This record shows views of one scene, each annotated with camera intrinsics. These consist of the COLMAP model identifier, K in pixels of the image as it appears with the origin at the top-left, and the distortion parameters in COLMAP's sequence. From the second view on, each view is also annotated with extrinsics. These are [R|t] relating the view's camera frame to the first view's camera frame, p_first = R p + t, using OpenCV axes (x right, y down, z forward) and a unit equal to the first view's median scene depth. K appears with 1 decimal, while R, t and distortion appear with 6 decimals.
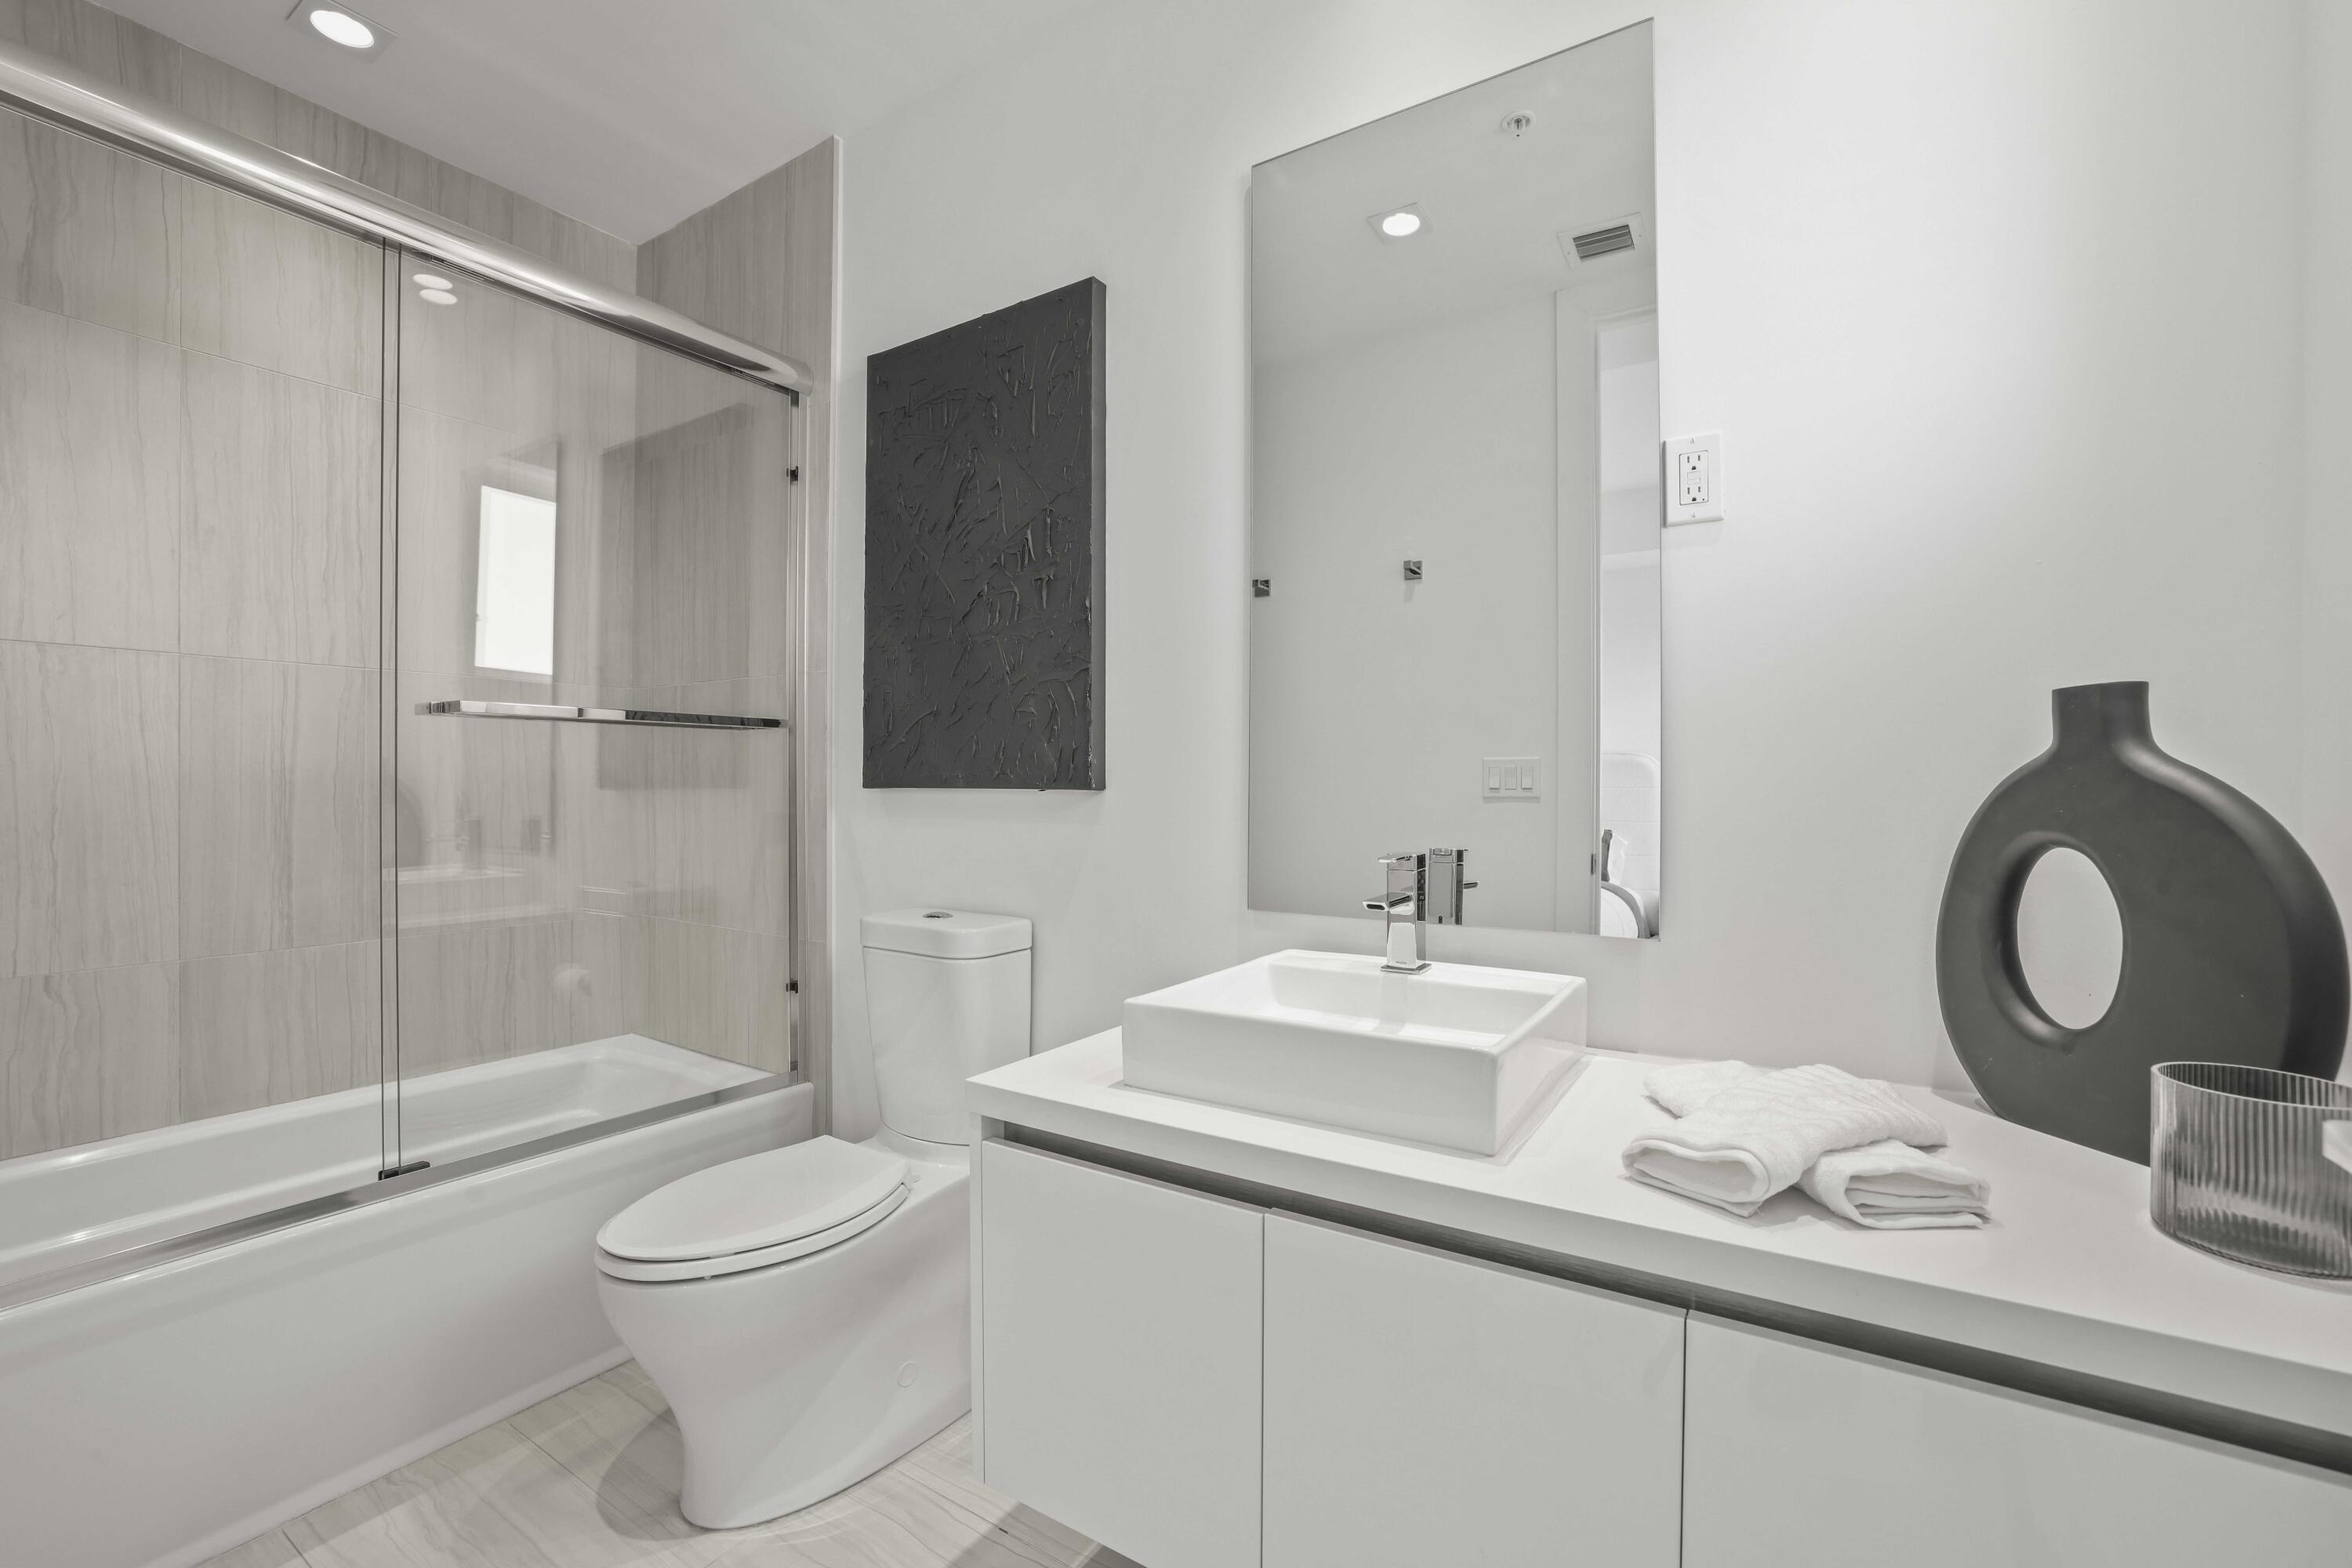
lens RADIAL K [[994.9, 0, 1176.0], [0, 994.9, 784.0], [0, 0, 1]] dist [-0.000862, -0.021738]
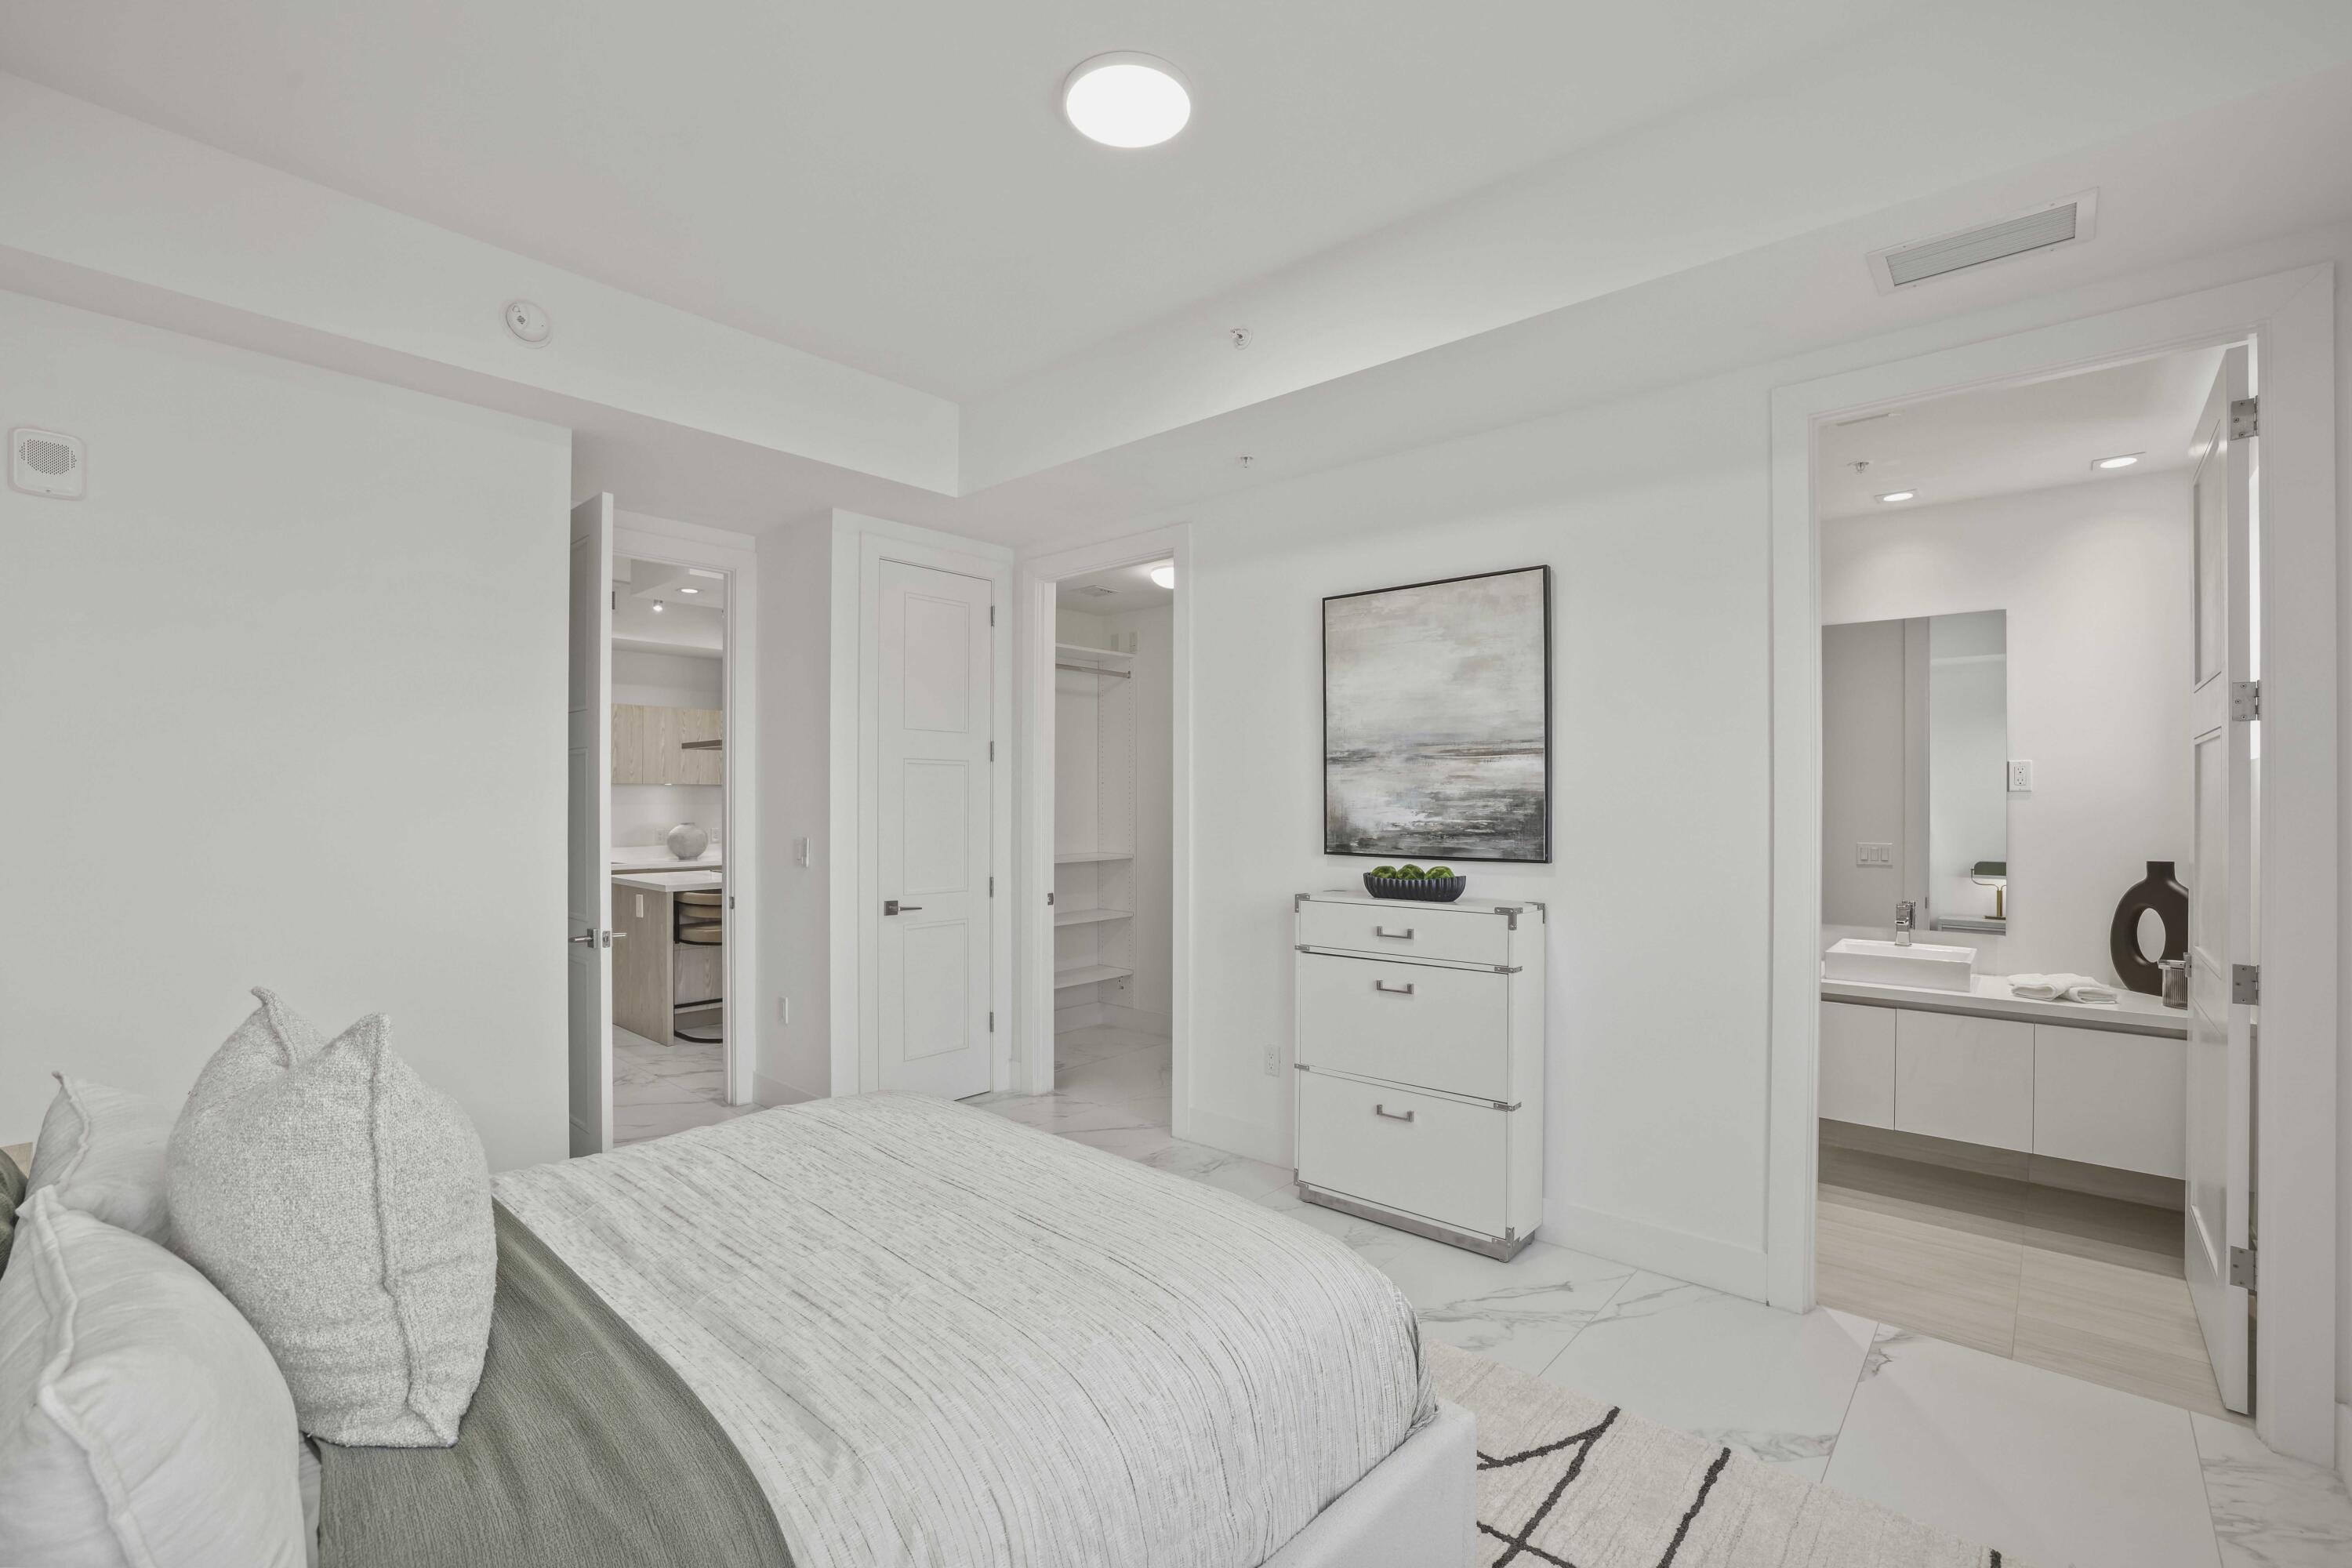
lens RADIAL K [[1011.8, 0, 1183.0], [0, 1011.8, 797.2], [0, 0, 1]] dist [-0.046378, 0.017032]
pose [[0.989501, 0.007087, -0.144354, -1.988586], [-0.007492, 0.999969, -0.002262, -0.298255], [0.144333, 0.003320, 0.989524, -2.953917]]
